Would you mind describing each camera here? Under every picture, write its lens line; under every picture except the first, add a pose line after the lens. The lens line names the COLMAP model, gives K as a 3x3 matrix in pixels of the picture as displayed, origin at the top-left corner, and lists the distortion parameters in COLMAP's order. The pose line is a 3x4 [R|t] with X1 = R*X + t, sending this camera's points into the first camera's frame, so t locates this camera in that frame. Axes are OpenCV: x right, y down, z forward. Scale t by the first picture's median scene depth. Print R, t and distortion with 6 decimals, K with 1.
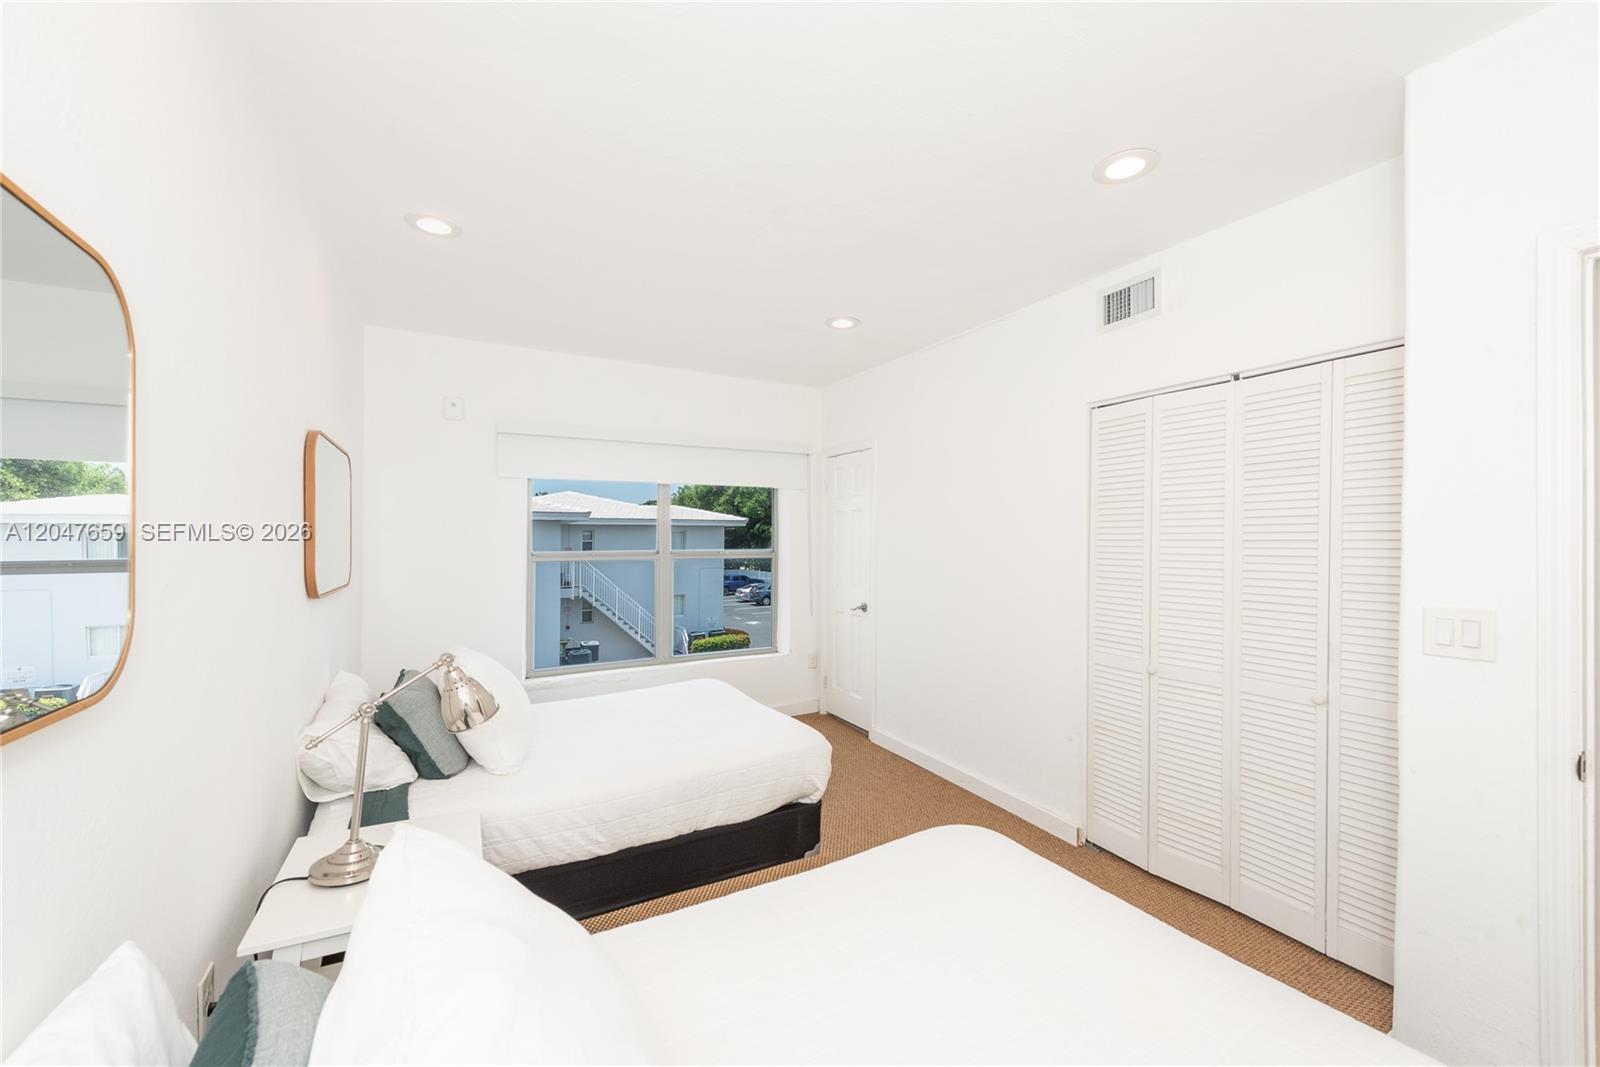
lens RADIAL K [[629.0, 0, 803.2], [0, 629.0, 535.0], [0, 0, 1]] dist [0.000623, -0.000020]
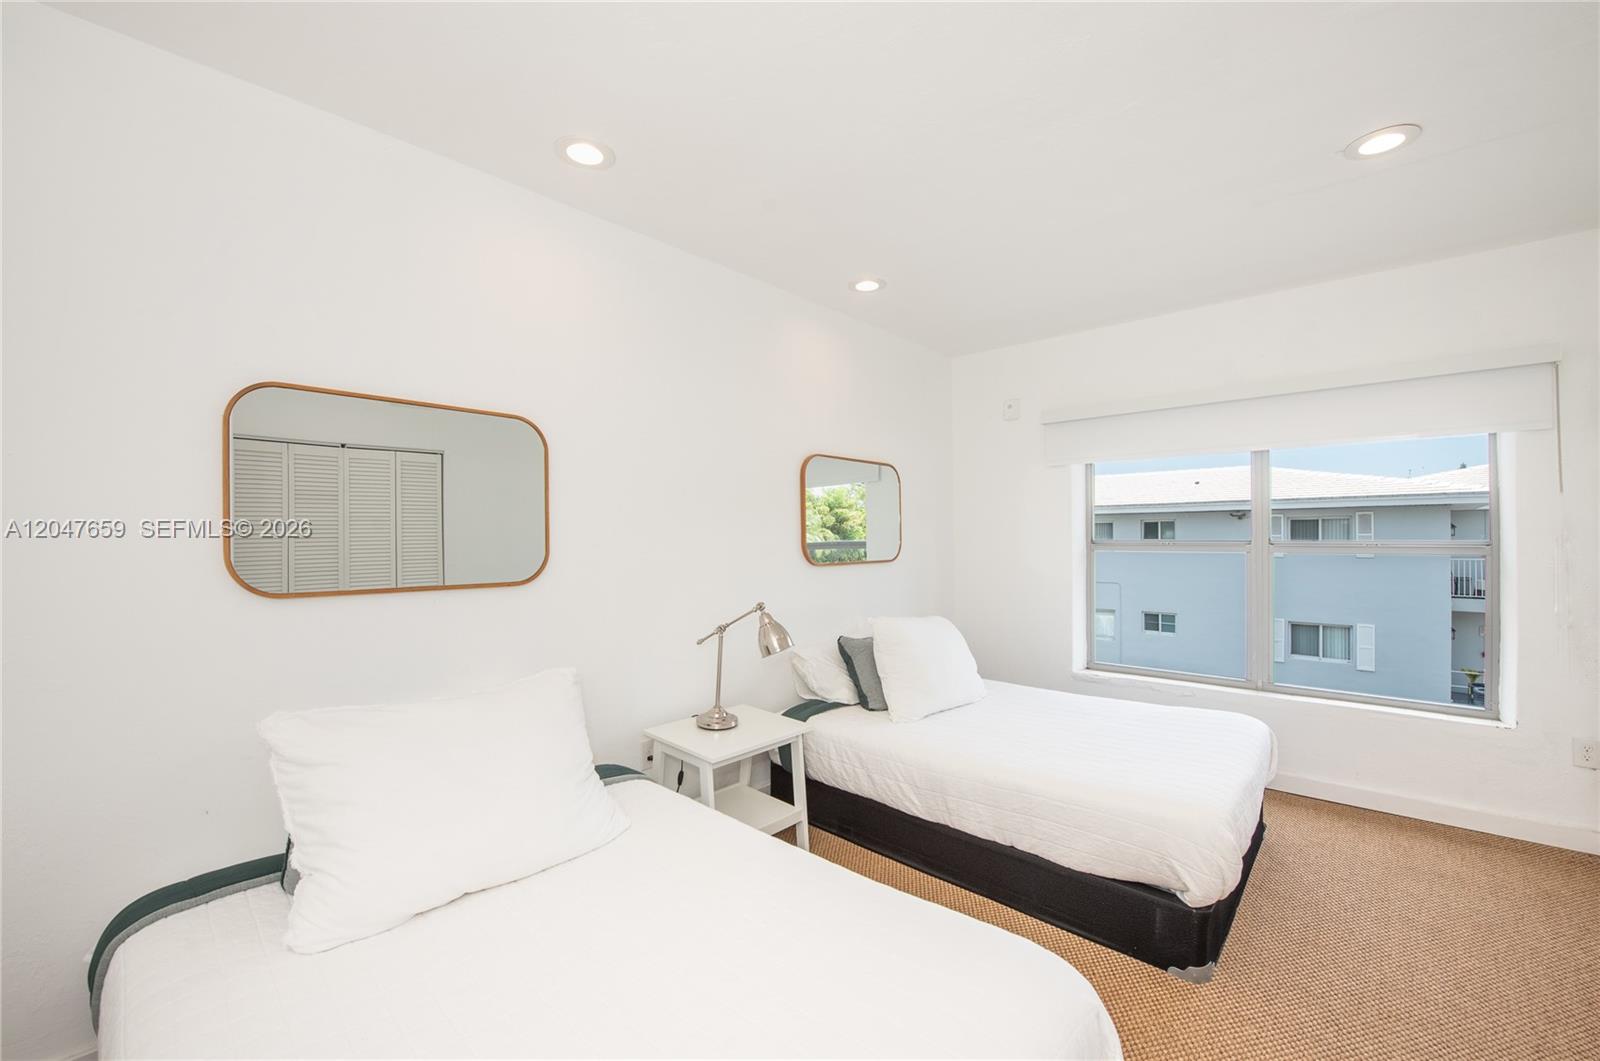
lens RADIAL K [[643.0, 0, 803.7], [0, 643.0, 536.5], [0, 0, 1]] dist [-0.001984, -0.000166]
pose [[0.328177, 0.005114, -0.944602, 0.538895], [0.007786, 0.999937, 0.008119, 0.014622], [0.944584, -0.010019, 0.328116, 0.377442]]
